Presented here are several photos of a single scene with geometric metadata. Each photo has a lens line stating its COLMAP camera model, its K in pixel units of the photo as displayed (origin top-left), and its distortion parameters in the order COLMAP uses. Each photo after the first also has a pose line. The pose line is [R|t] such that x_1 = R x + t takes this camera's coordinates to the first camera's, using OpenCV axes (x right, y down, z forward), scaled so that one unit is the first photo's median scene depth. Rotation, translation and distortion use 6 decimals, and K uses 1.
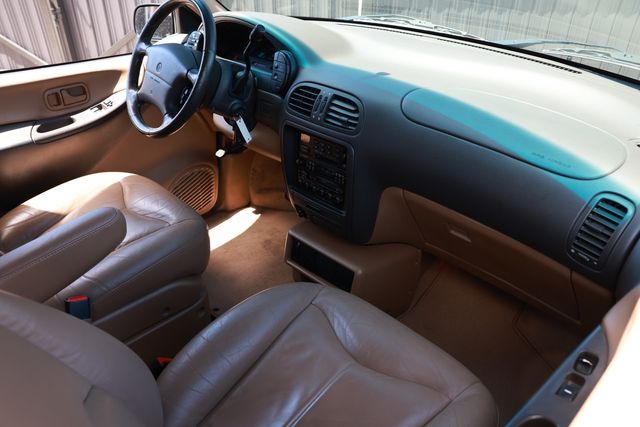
lens RADIAL K [[485.3, 0, 306.2], [0, 485.3, 211.5], [0, 0, 1]] dist [-0.099230, 0.069702]
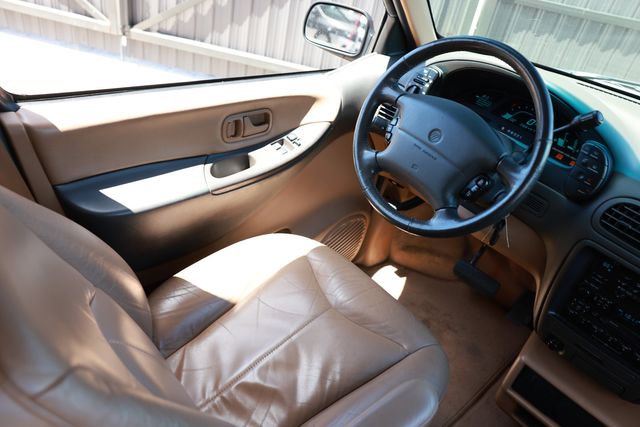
lens RADIAL K [[485.3, 0, 321.3], [0, 485.3, 217.4], [0, 0, 1]] dist [-0.099230, 0.069702]
pose [[0.984883, 0.158577, 0.069710, -0.424798], [-0.162823, 0.984821, 0.060128, -0.167747], [-0.059117, -0.070569, 0.995754, 0.252093]]
